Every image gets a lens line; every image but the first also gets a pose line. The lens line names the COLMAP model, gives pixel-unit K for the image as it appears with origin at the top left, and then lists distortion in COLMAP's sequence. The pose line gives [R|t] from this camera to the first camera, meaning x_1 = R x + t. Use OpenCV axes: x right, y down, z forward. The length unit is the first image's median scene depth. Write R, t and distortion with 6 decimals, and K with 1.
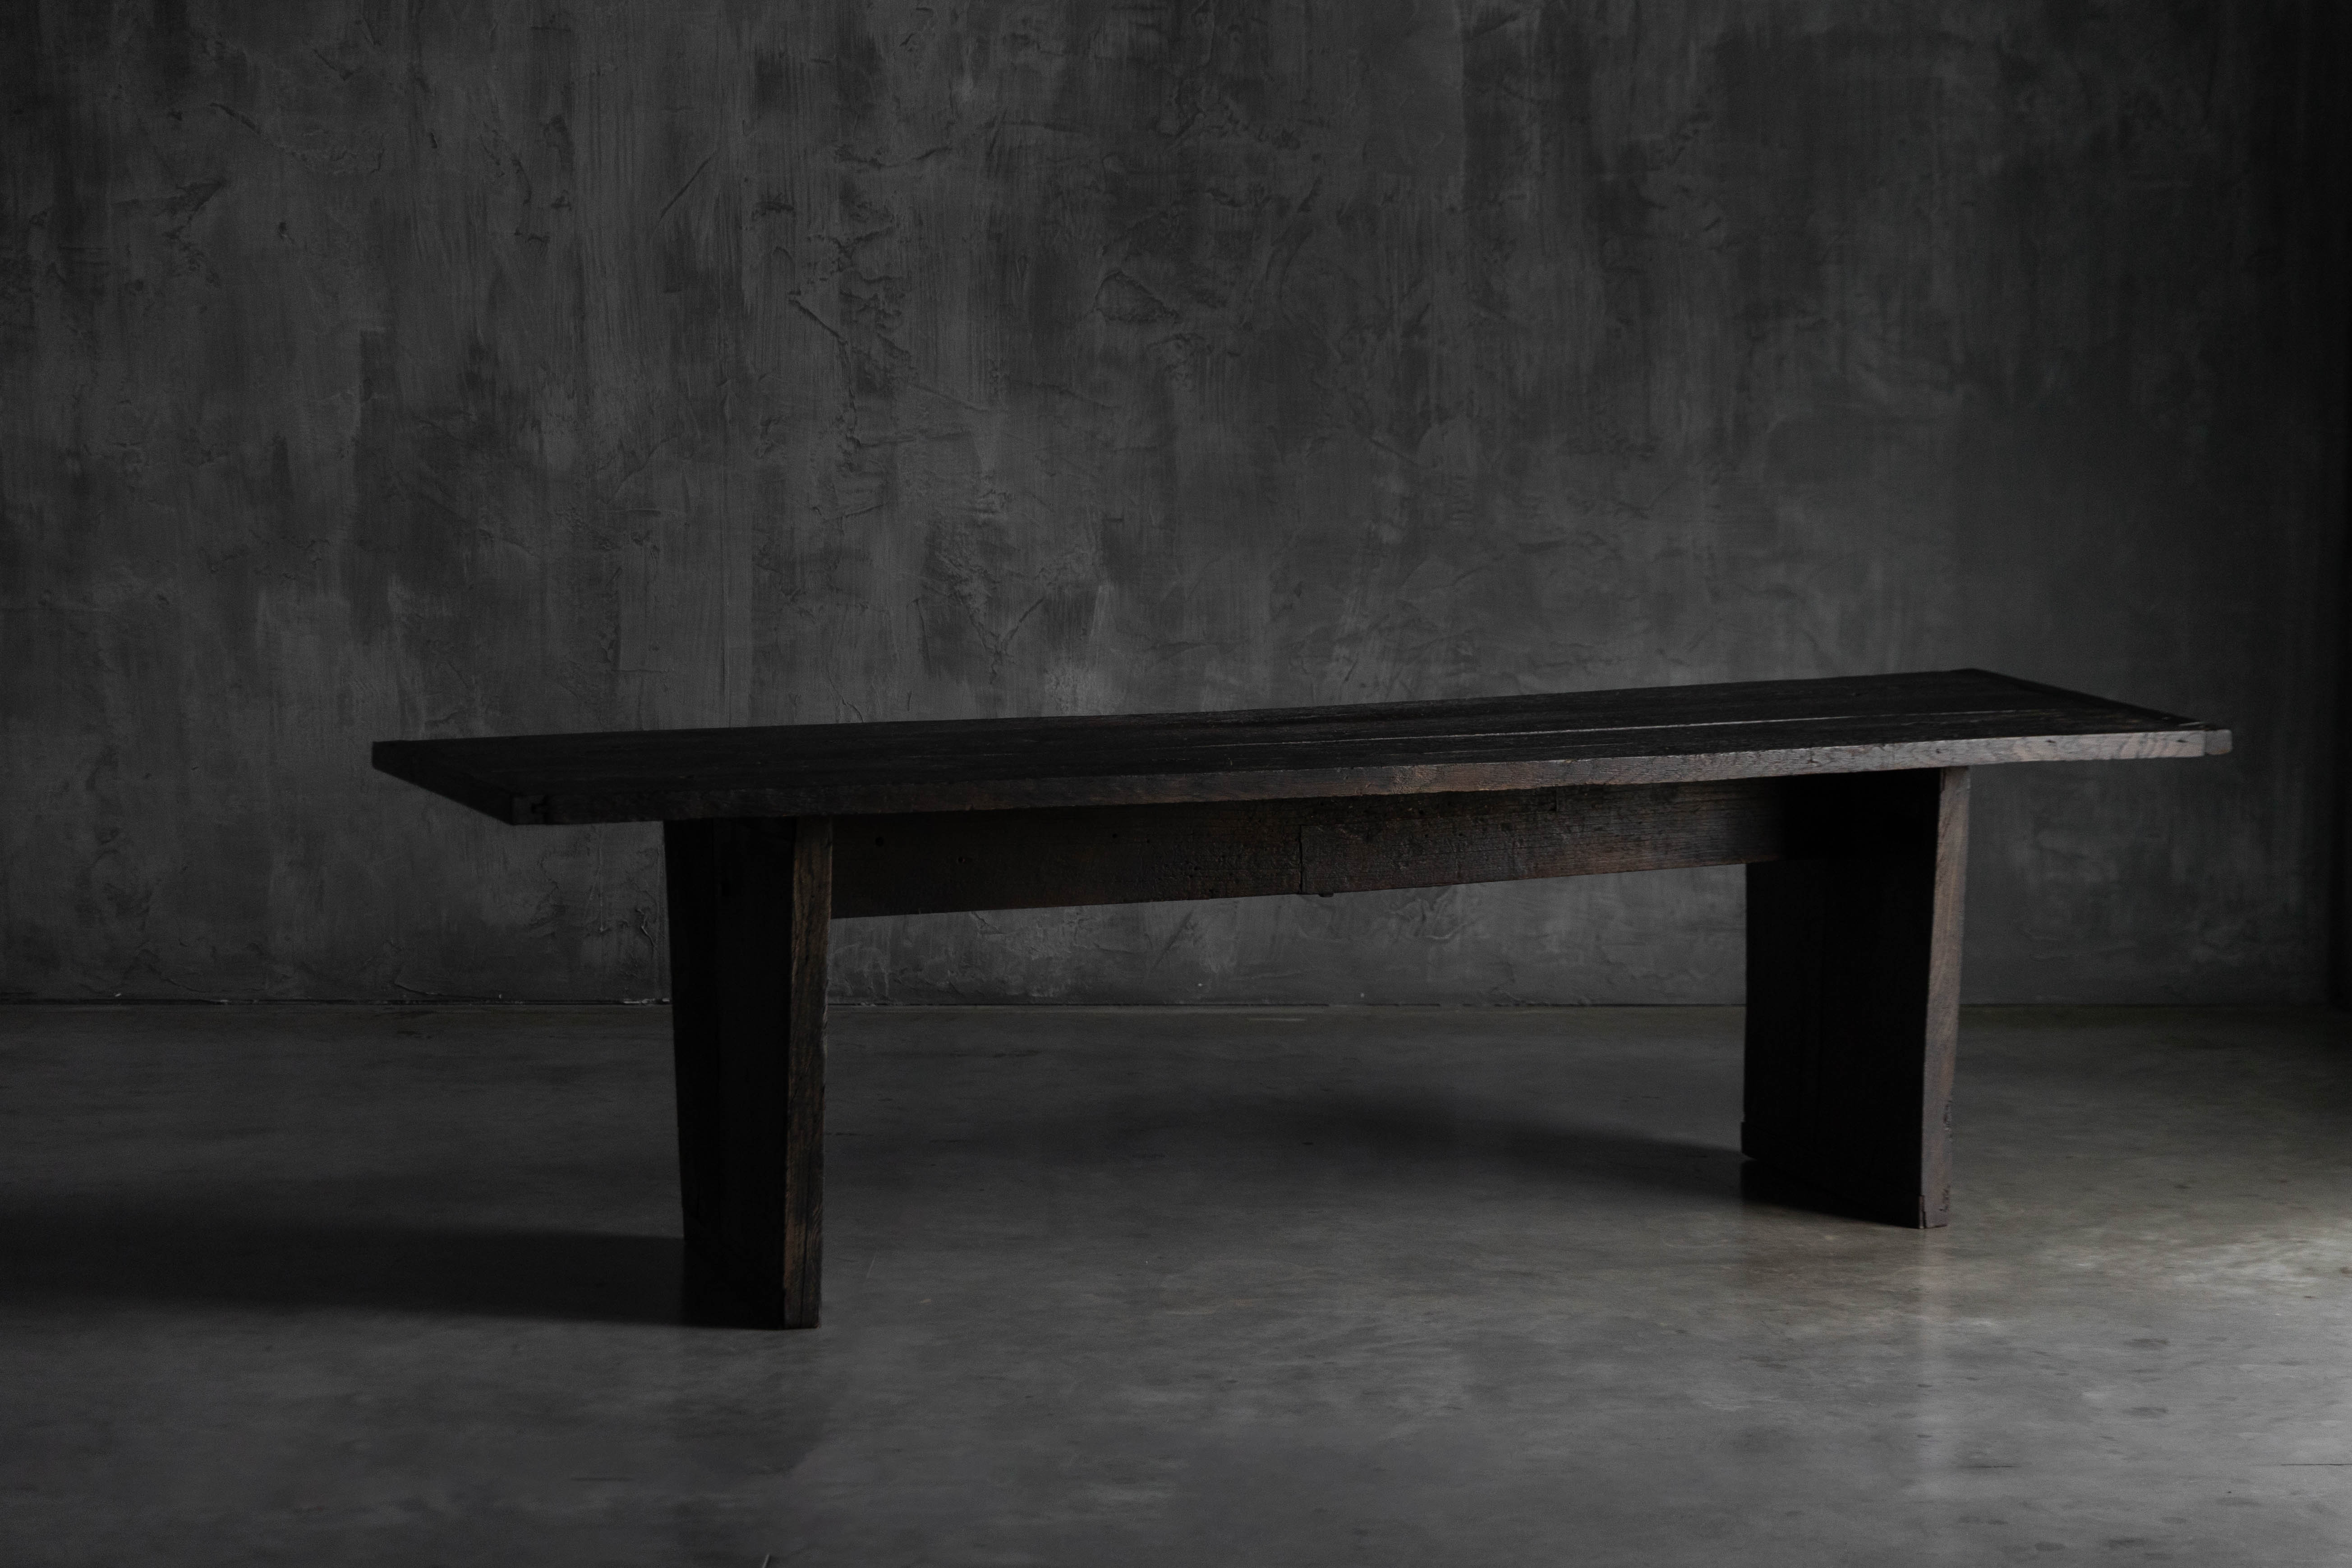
lens RADIAL K [[4960.7, 0, 1294.0], [0, 4960.7, 846.0], [0, 0, 1]] dist [0.003320, 0.000000]
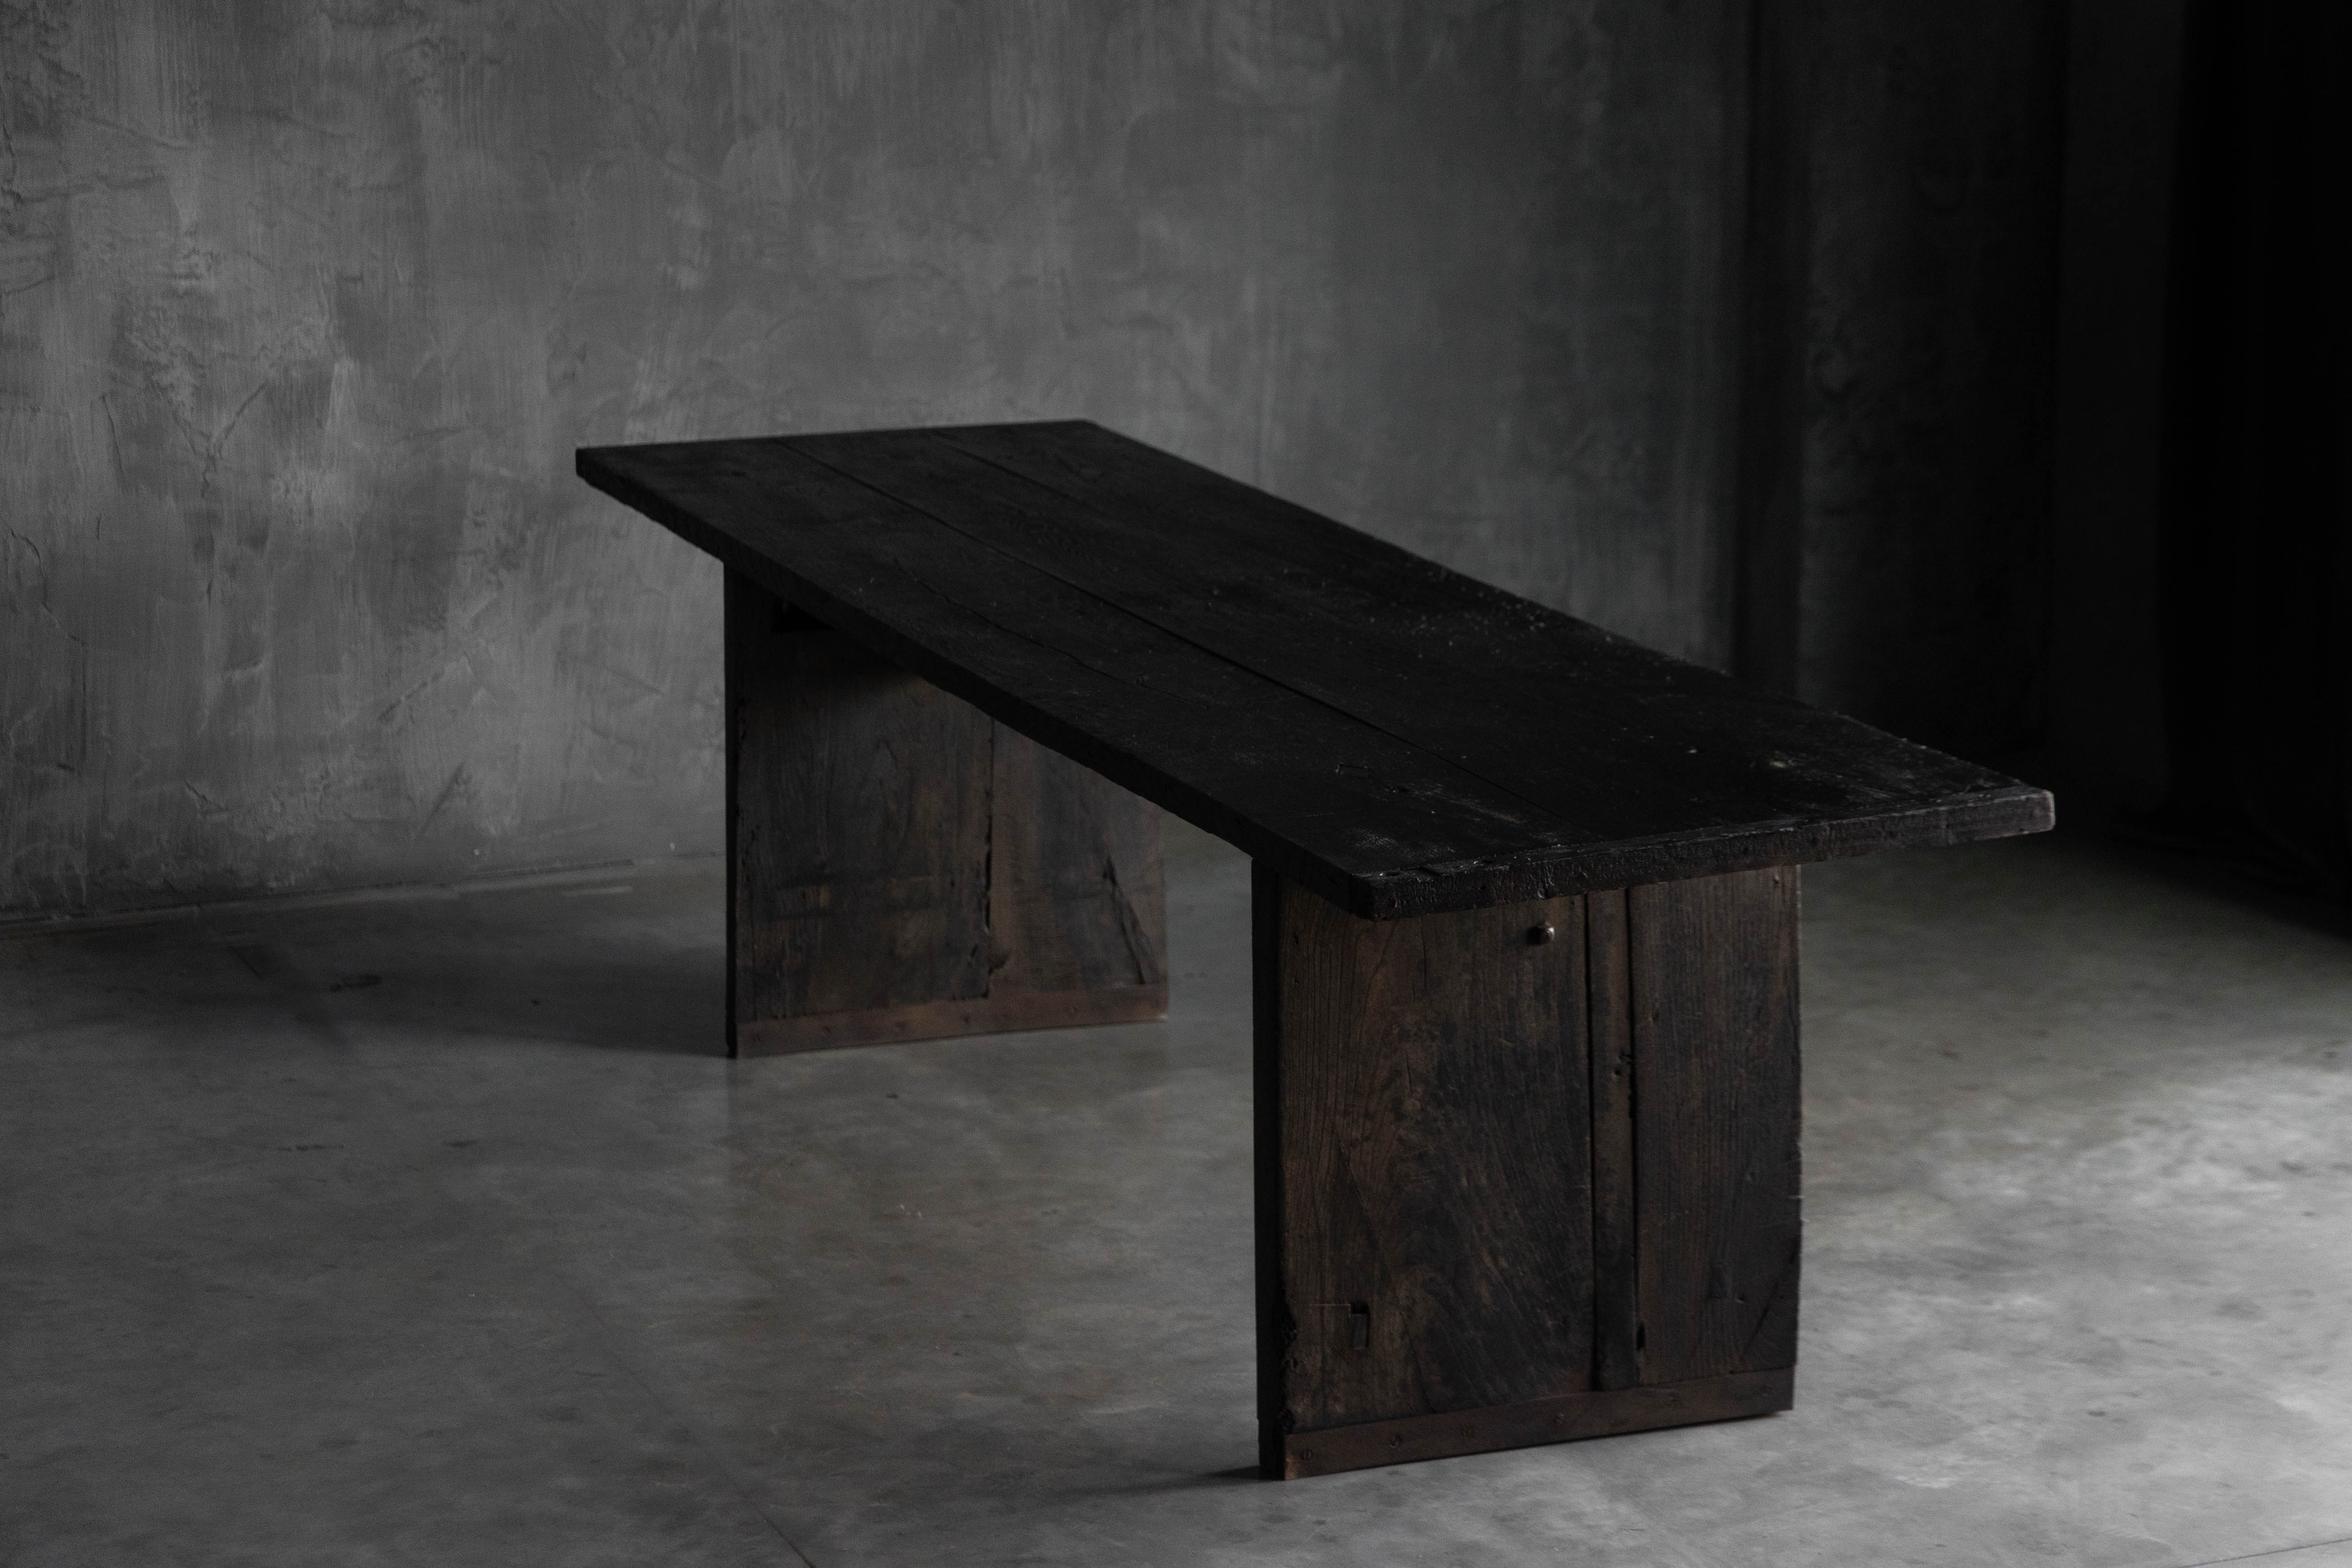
lens RADIAL K [[5326.8, 0, 1194.4], [0, 5326.8, 771.2], [0, 0, 1]] dist [-0.002732, 0.000000]
pose [[0.927174, -0.087776, 0.364203, -0.226998], [0.054549, 0.993435, 0.100558, -0.066121], [-0.370638, -0.073368, 0.925875, 0.166988]]
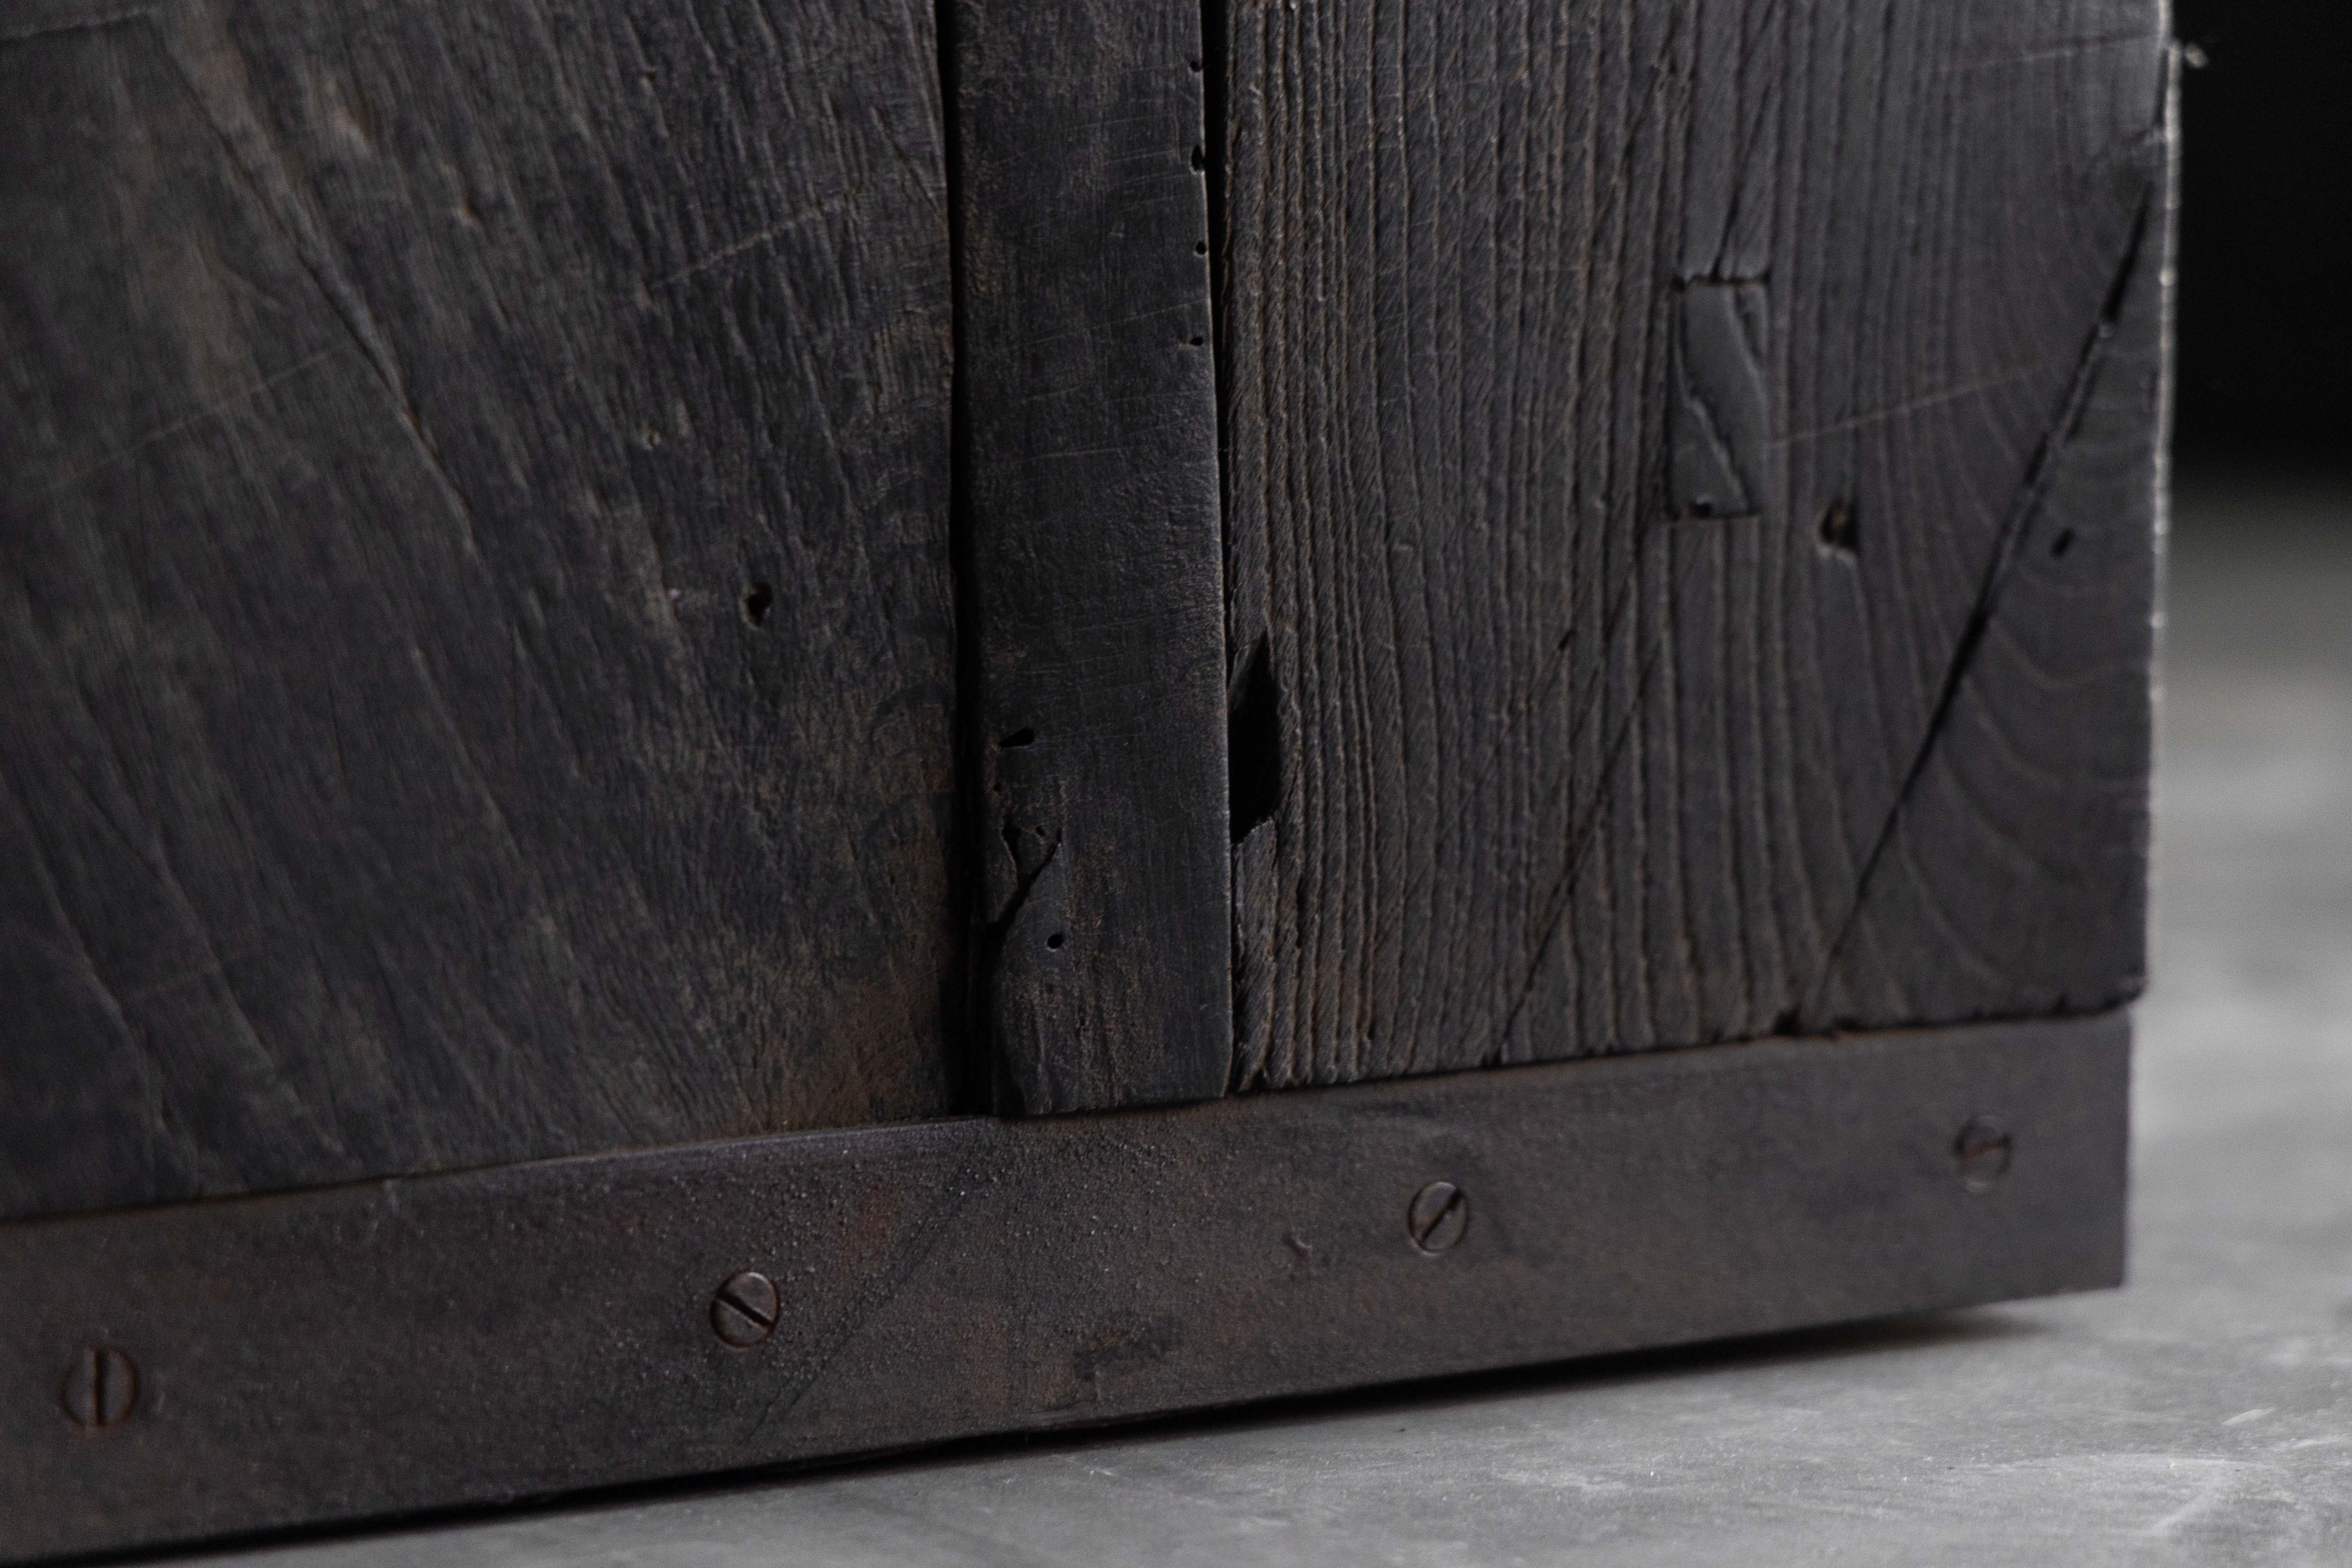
lens RADIAL K [[7215.8, 0, 1175.7], [0, 7215.8, 782.5], [0, 0, 1]] dist [0.130475, 0.000000]
pose [[0.816998, -0.063750, 0.573105, -0.035083], [0.076725, 0.997051, 0.001532, 0.062438], [-0.571513, 0.042720, 0.819480, 0.607283]]
